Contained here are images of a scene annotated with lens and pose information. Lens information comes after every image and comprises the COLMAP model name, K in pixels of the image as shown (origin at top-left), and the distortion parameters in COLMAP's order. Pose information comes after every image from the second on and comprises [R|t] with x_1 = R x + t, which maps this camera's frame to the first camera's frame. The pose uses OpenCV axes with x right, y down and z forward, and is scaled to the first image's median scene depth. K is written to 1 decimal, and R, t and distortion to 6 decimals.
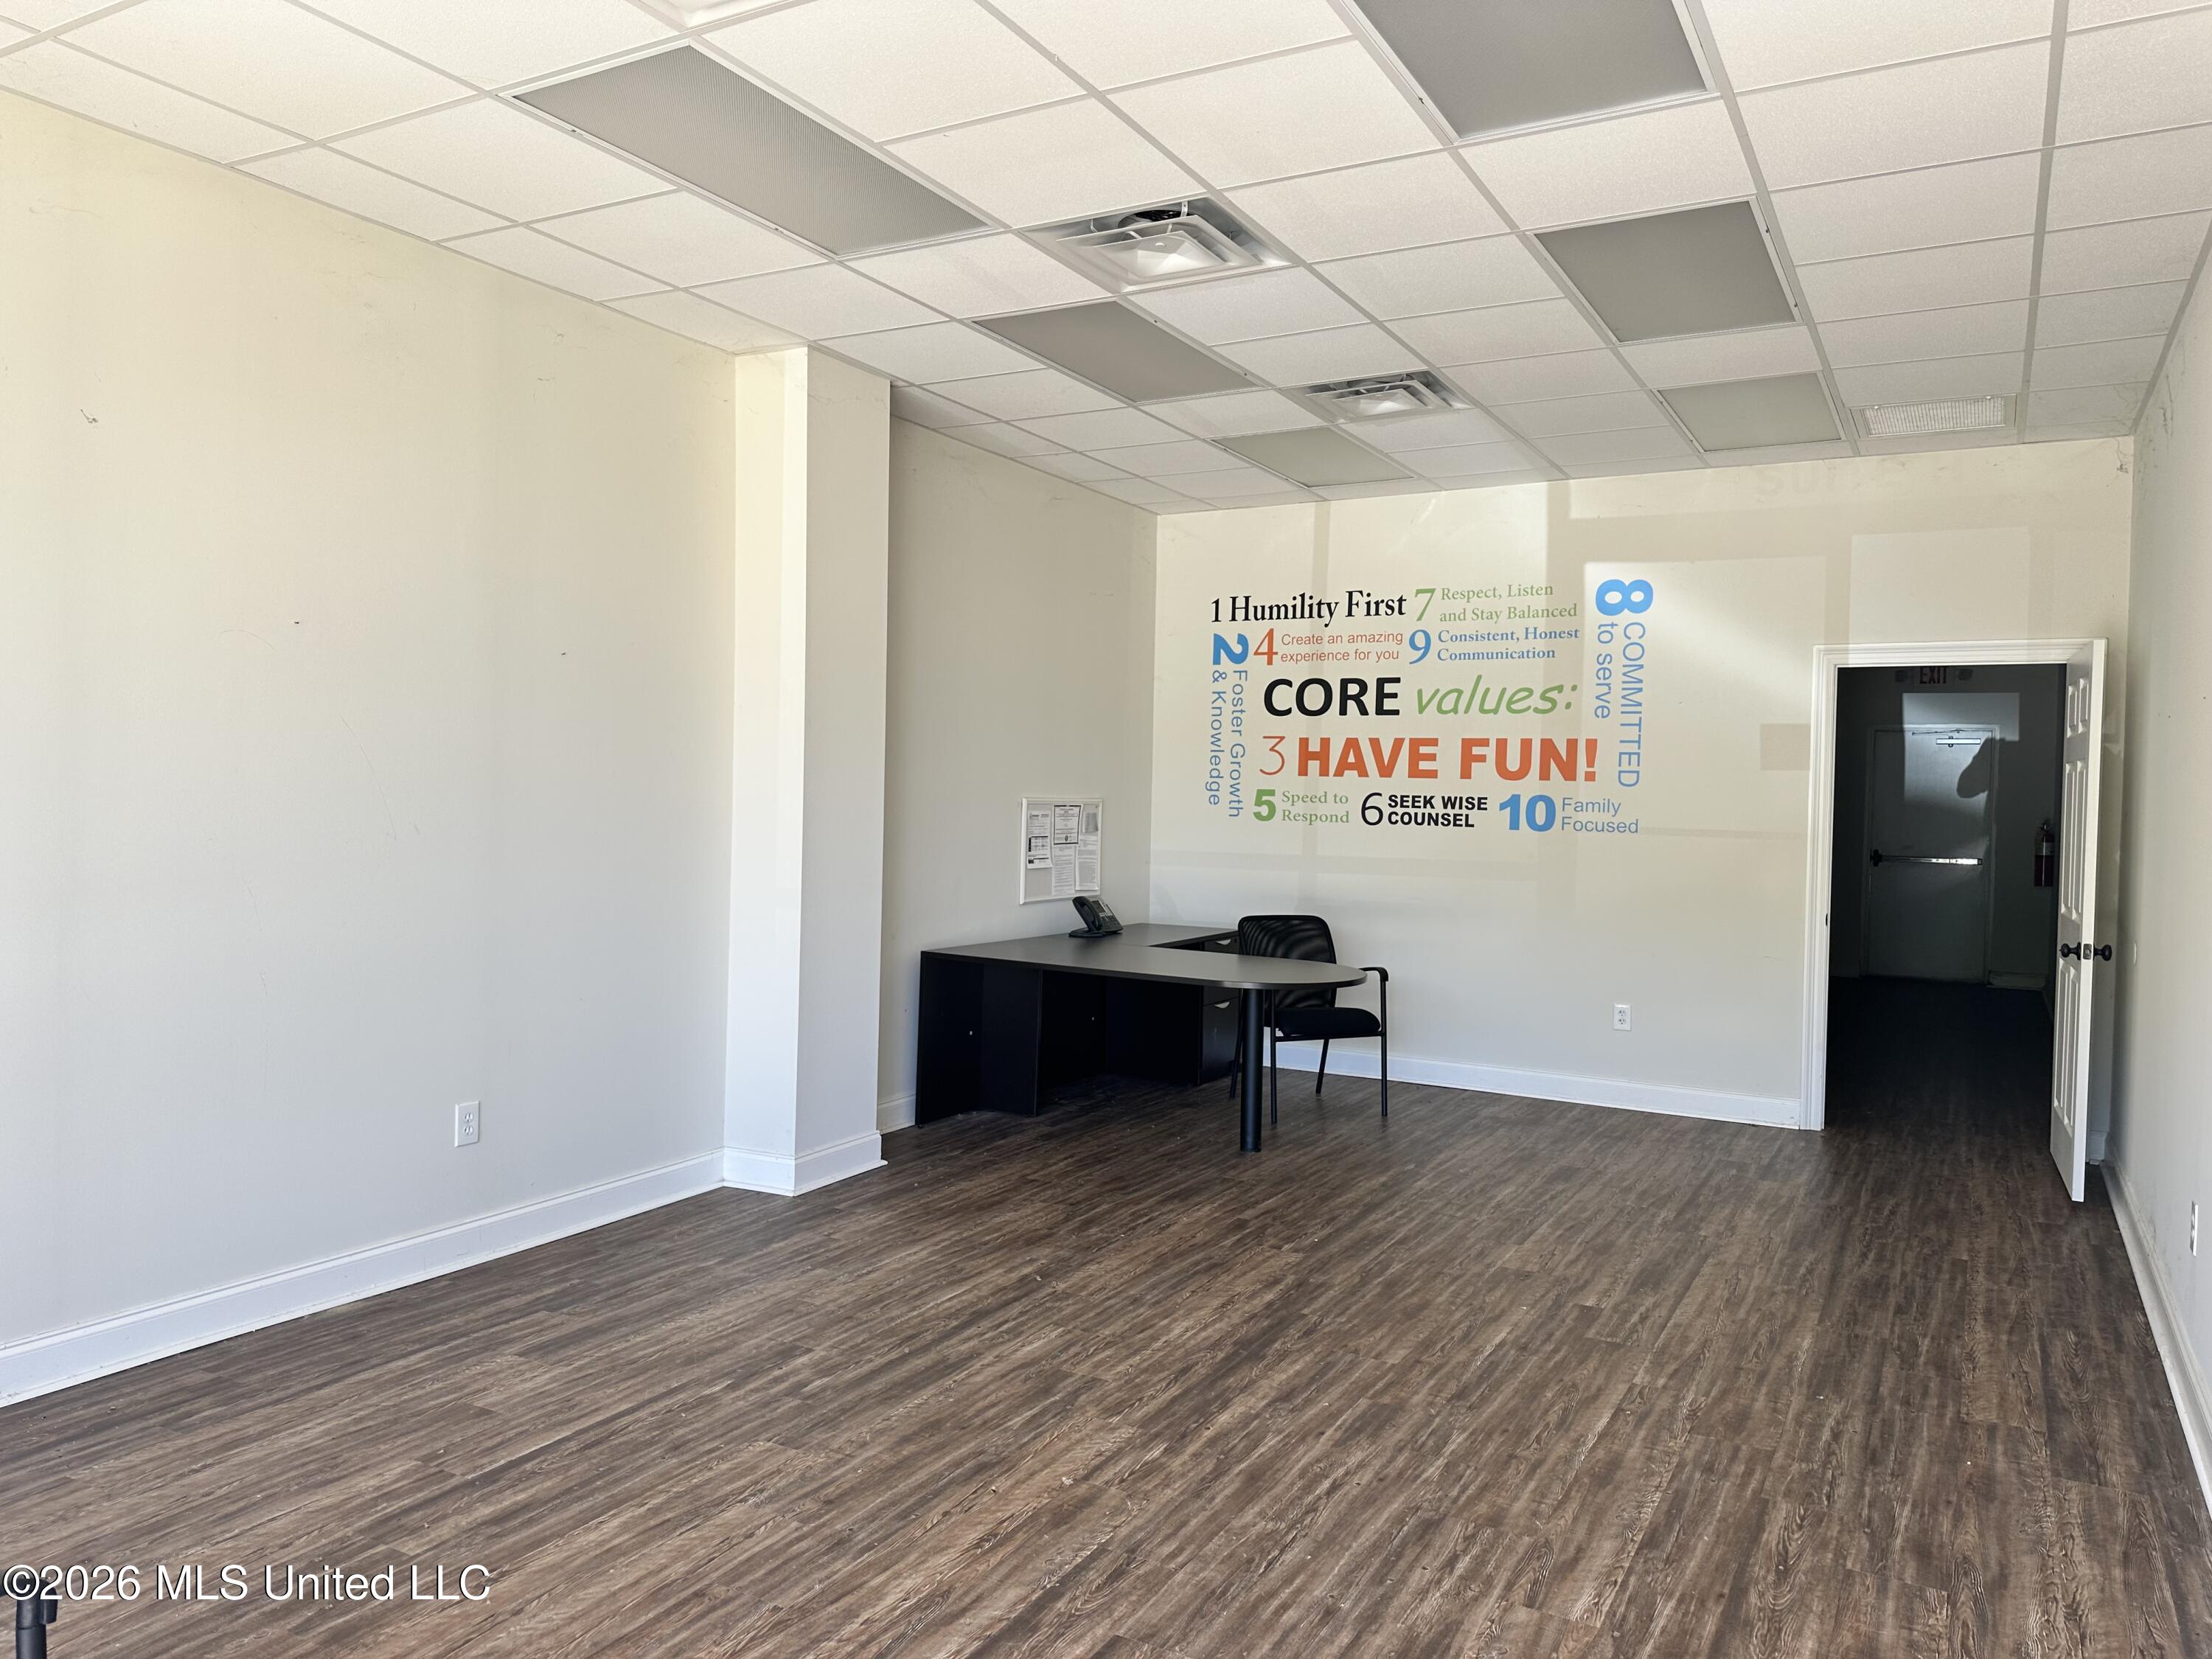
lens RADIAL K [[1557.0, 0, 1106.0], [0, 1557.0, 829.5], [0, 0, 1]] dist [0.046511, -0.046569]
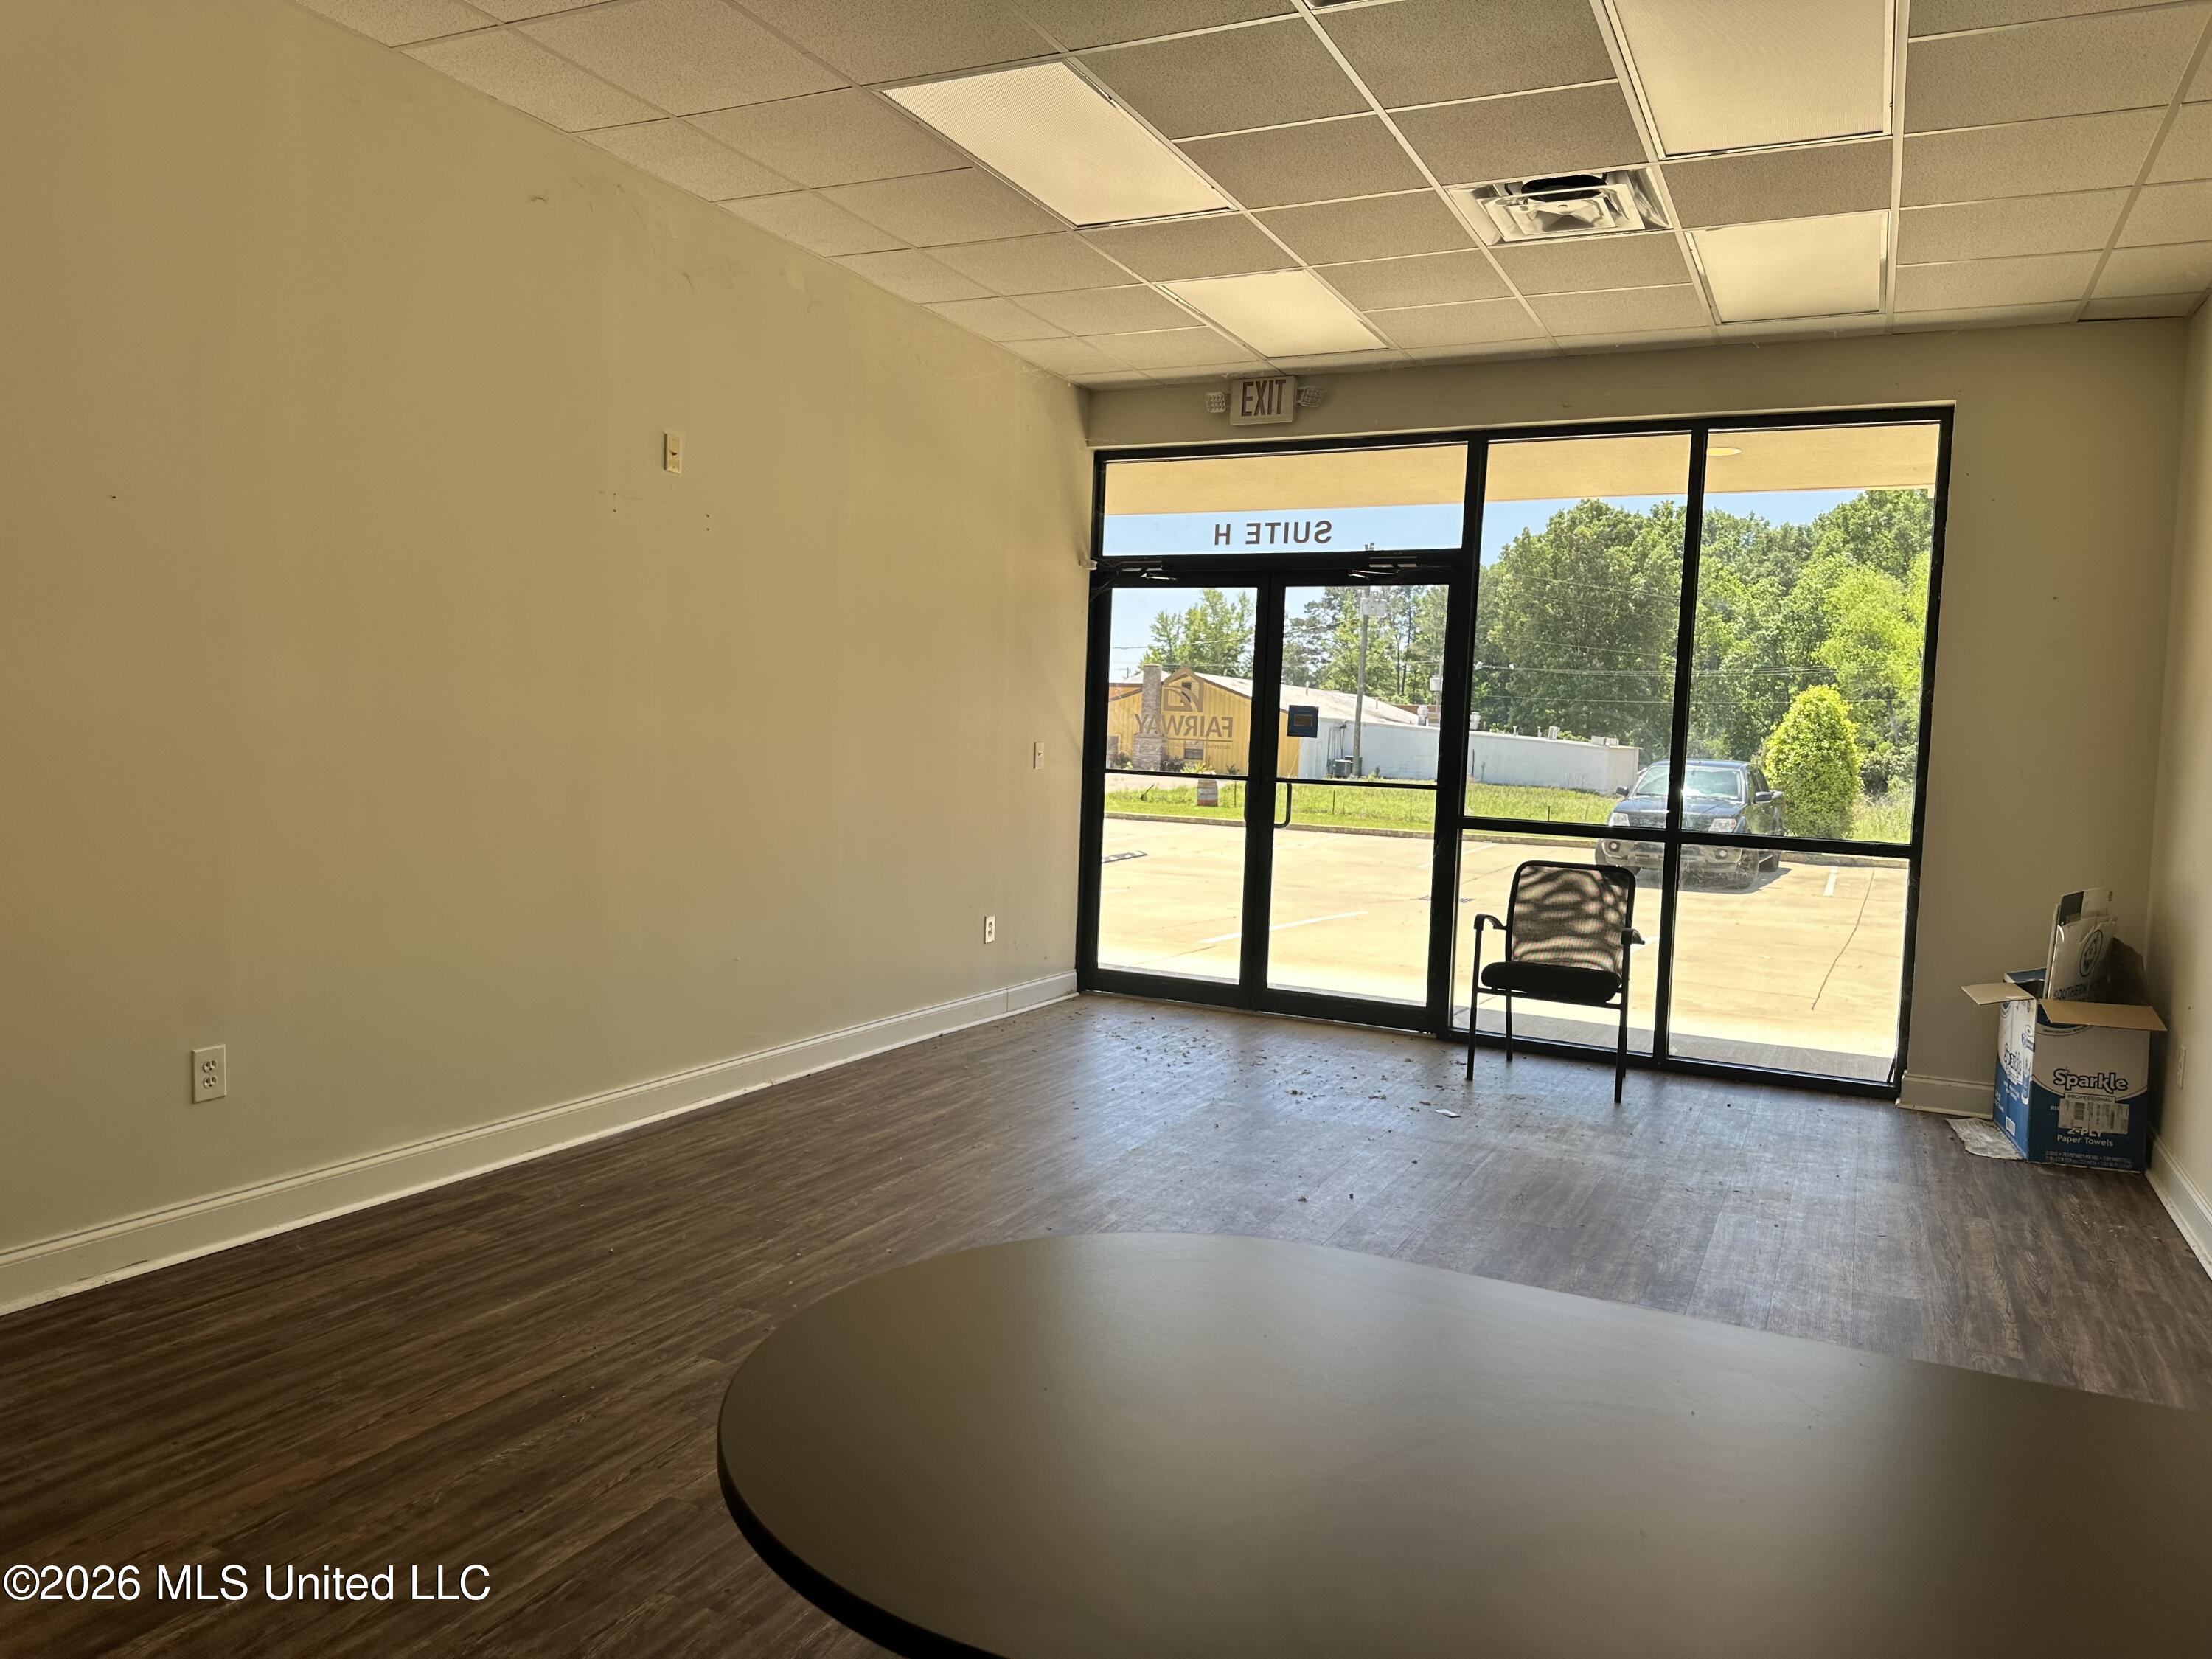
lens RADIAL K [[1557.0, 0, 1106.0], [0, 1557.0, 829.5], [0, 0, 1]] dist [0.046511, -0.046569]
pose [[-0.996222, -0.060202, -0.062593, 0.223979], [-0.065666, 0.993841, 0.089264, -0.017087], [0.056833, 0.093037, -0.994039, 2.042721]]
